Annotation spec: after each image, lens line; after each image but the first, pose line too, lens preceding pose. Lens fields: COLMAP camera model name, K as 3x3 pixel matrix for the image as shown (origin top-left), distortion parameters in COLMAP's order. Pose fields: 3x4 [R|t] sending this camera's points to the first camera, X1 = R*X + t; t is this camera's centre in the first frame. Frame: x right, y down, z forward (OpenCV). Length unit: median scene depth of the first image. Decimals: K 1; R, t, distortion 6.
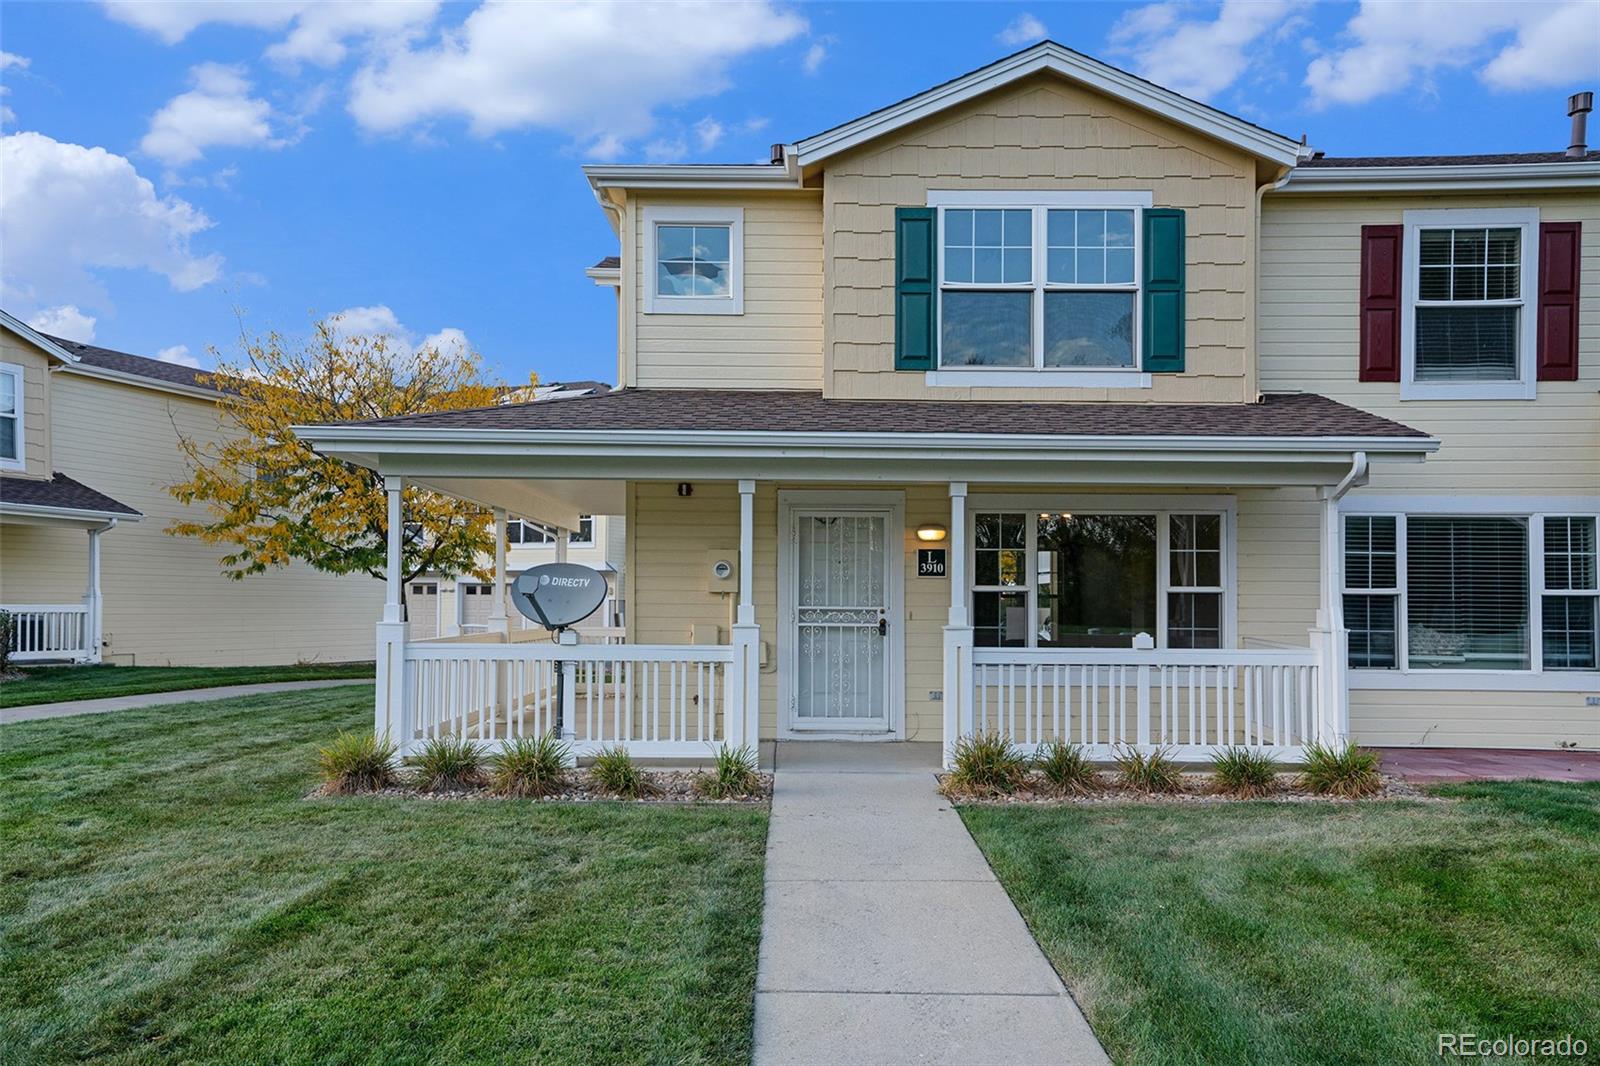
lens RADIAL K [[1135.0, 0, 797.7], [0, 1135.0, 559.2], [0, 0, 1]] dist [0.040630, 0.012246]
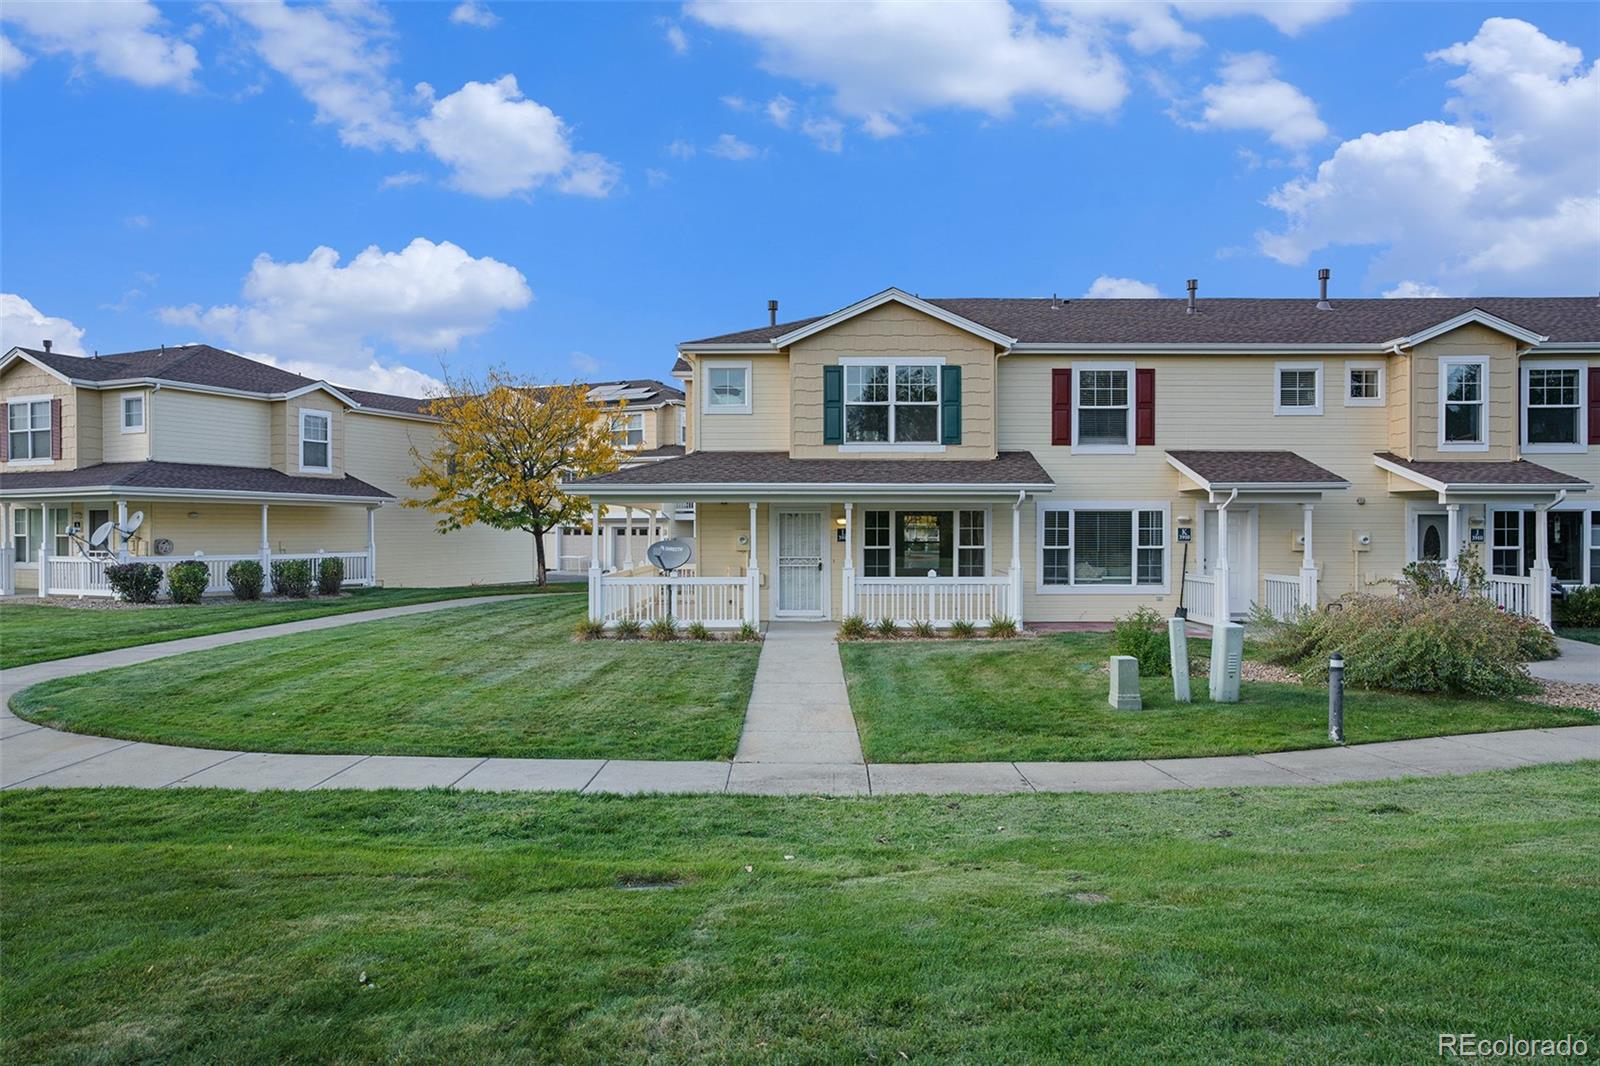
lens RADIAL K [[1033.0, 0, 800.9], [0, 1033.0, 527.4], [0, 0, 1]] dist [-0.013666, 0.001177]
pose [[0.999876, -0.009536, -0.012521, 0.065789], [0.010037, 0.999126, 0.040565, -0.090847], [0.012124, -0.040686, 0.999098, -0.903164]]
